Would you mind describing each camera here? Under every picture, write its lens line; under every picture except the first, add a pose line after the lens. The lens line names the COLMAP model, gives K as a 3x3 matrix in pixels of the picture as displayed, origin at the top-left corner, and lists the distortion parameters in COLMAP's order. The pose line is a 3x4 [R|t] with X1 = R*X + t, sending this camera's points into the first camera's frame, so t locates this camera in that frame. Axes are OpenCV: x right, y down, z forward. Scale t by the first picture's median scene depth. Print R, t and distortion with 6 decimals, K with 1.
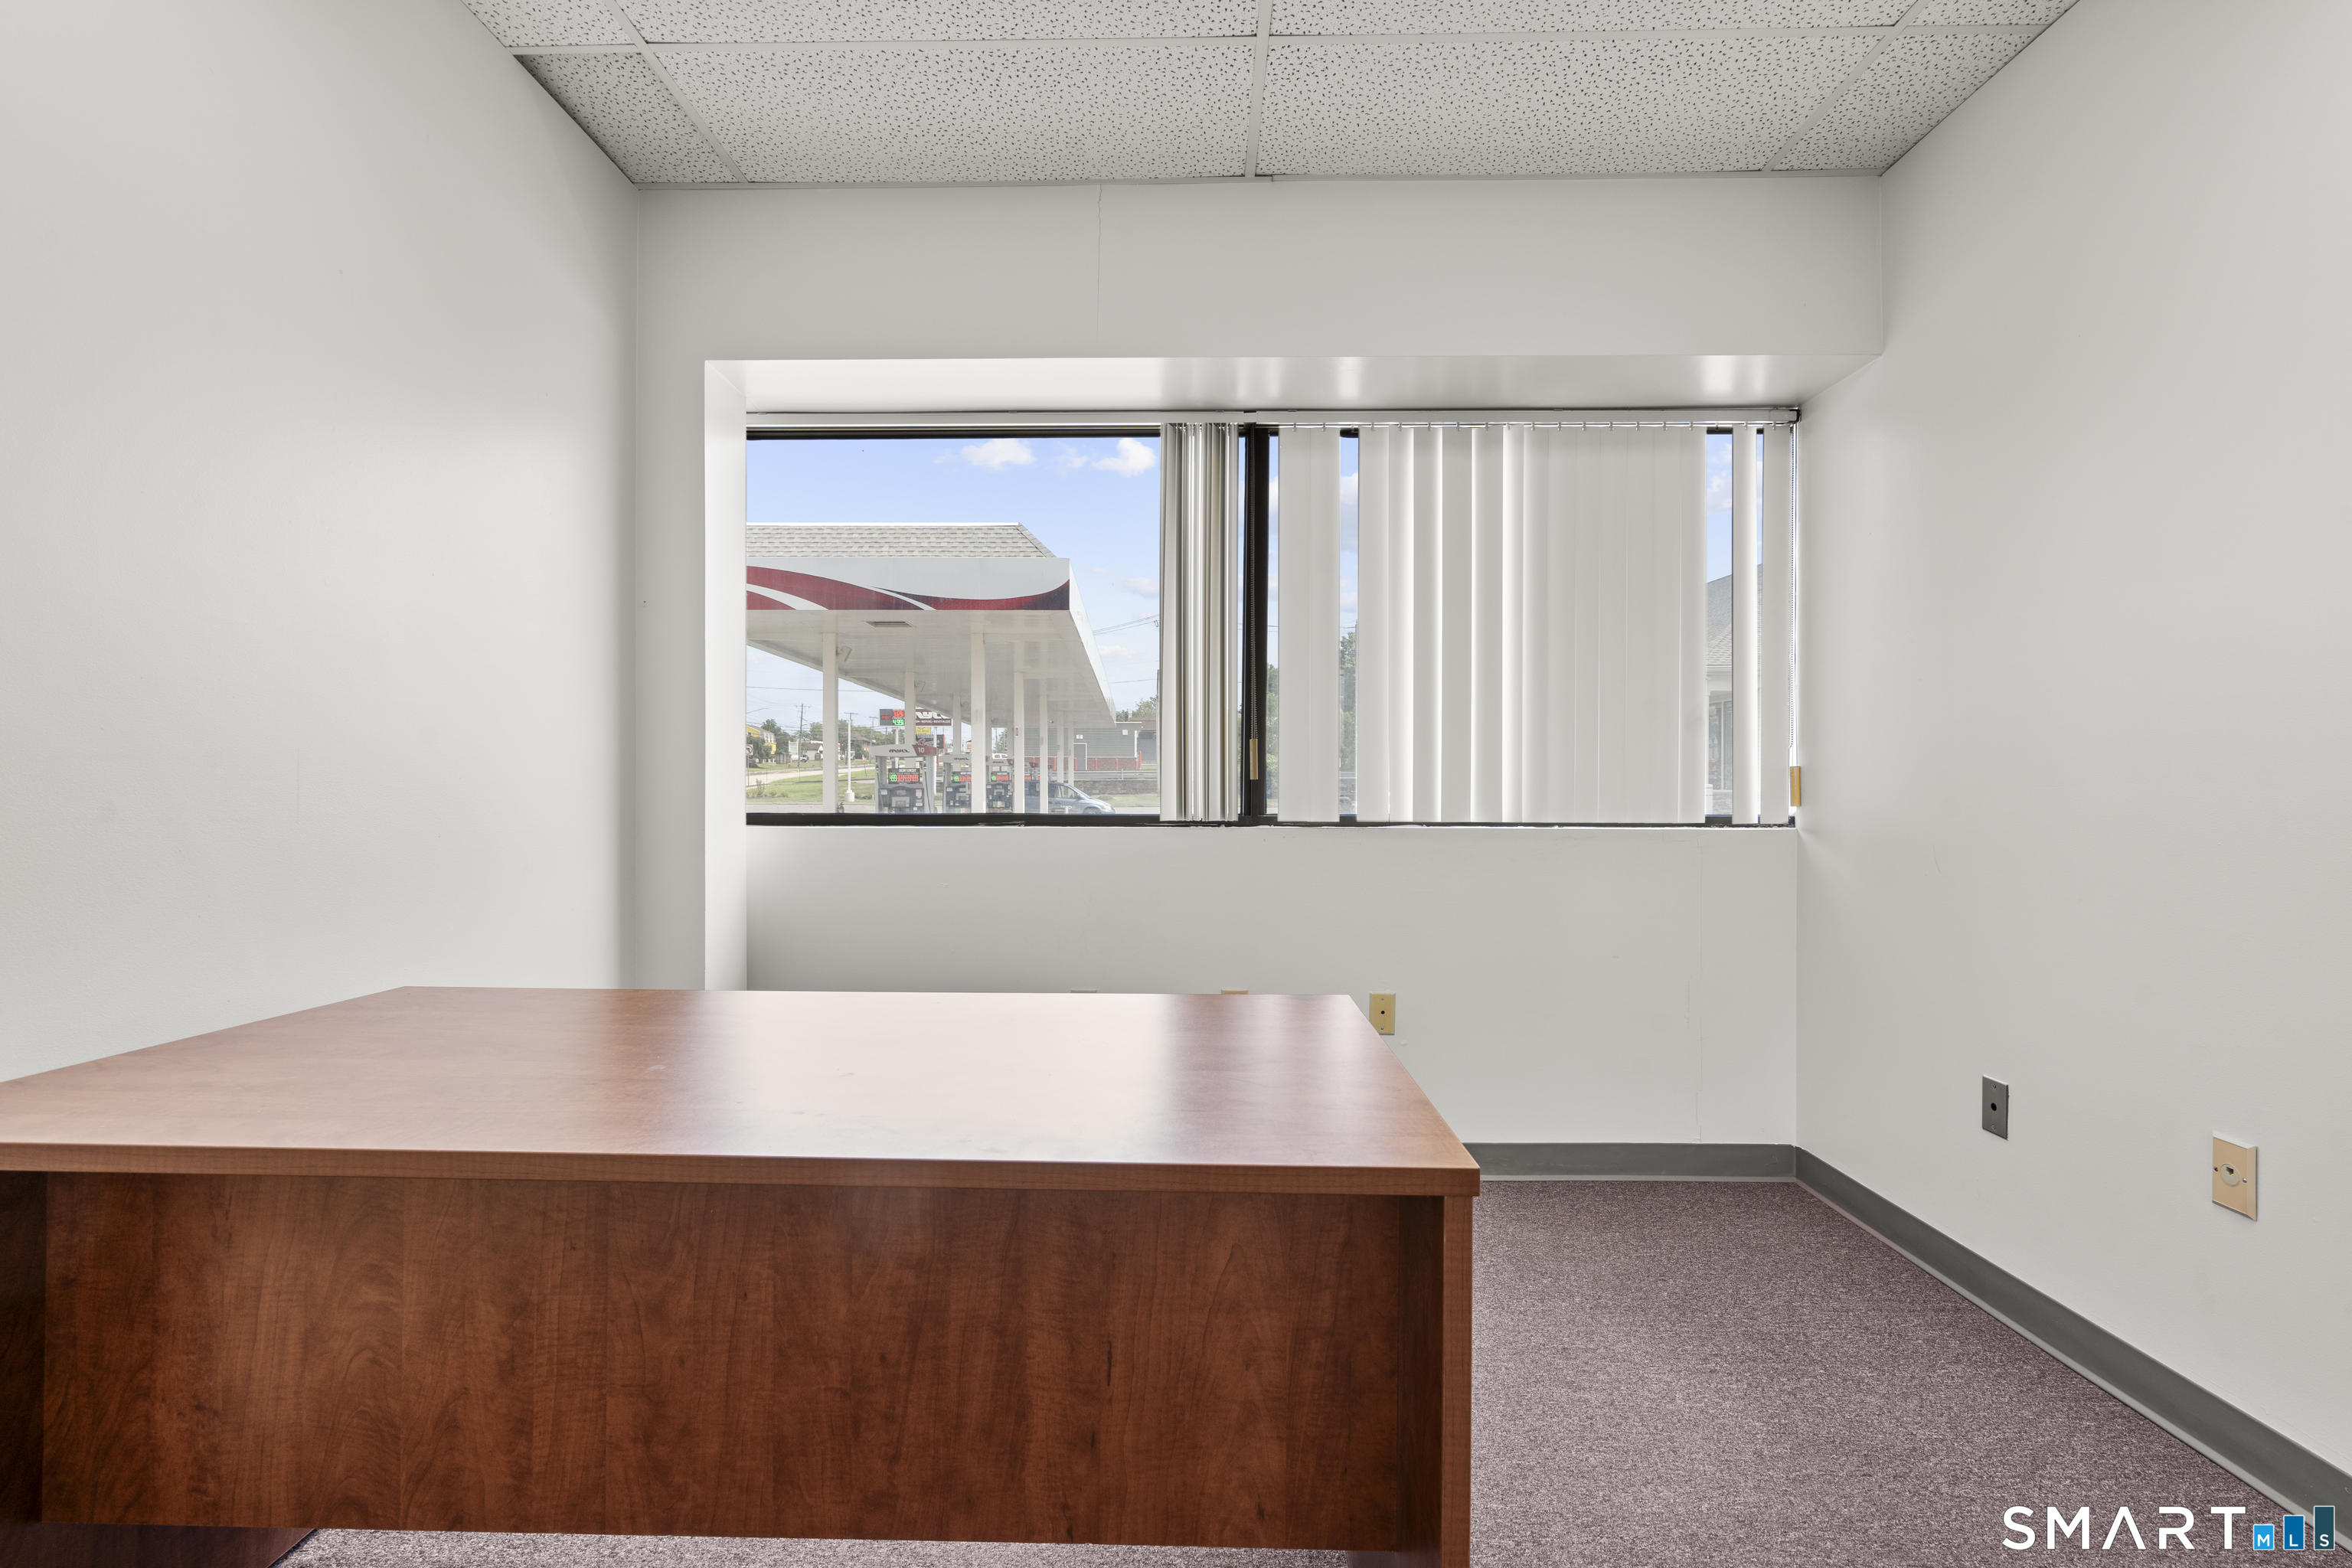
lens RADIAL K [[1051.9, 0, 1175.4], [0, 1051.9, 784.2], [0, 0, 1]] dist [-0.004795, 0.002614]
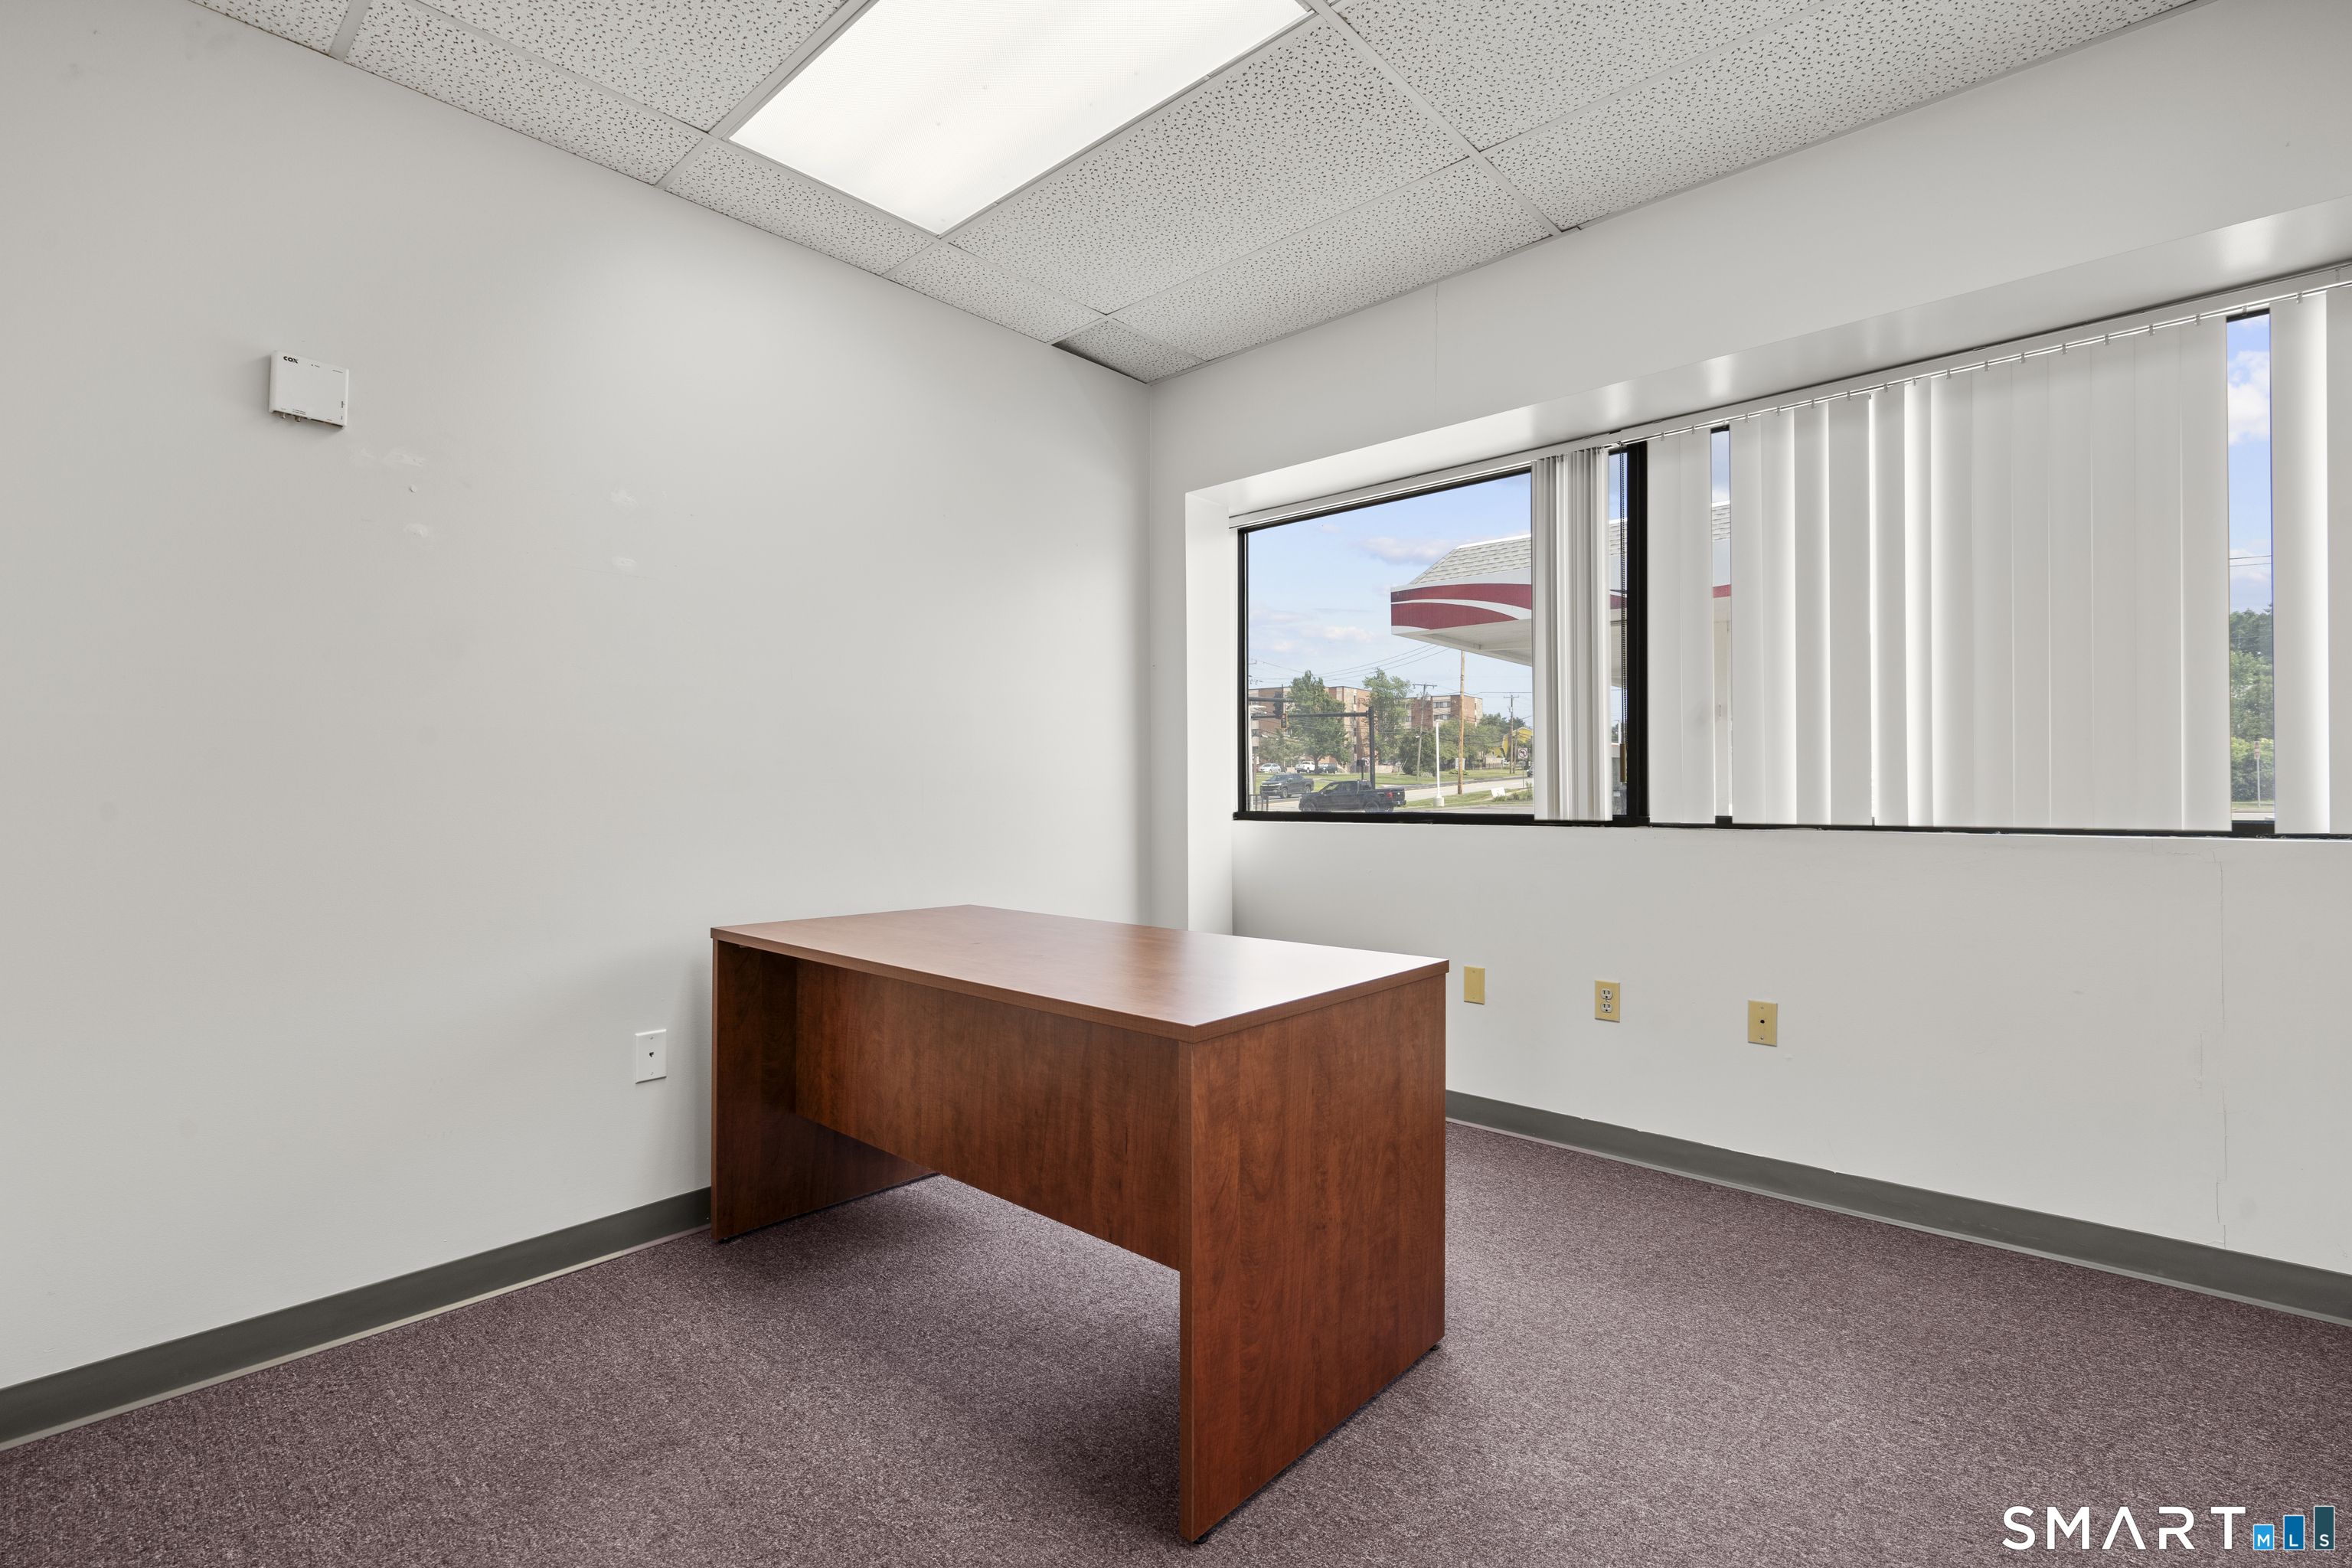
lens RADIAL K [[1051.9, 0, 1181.5], [0, 1051.9, 776.9], [0, 0, 1]] dist [-0.004795, 0.002614]
pose [[0.758595, -0.014471, -0.651402, 0.471311], [0.009054, 0.999891, -0.011669, -0.001062], [0.651499, 0.002954, 0.758643, -0.087997]]
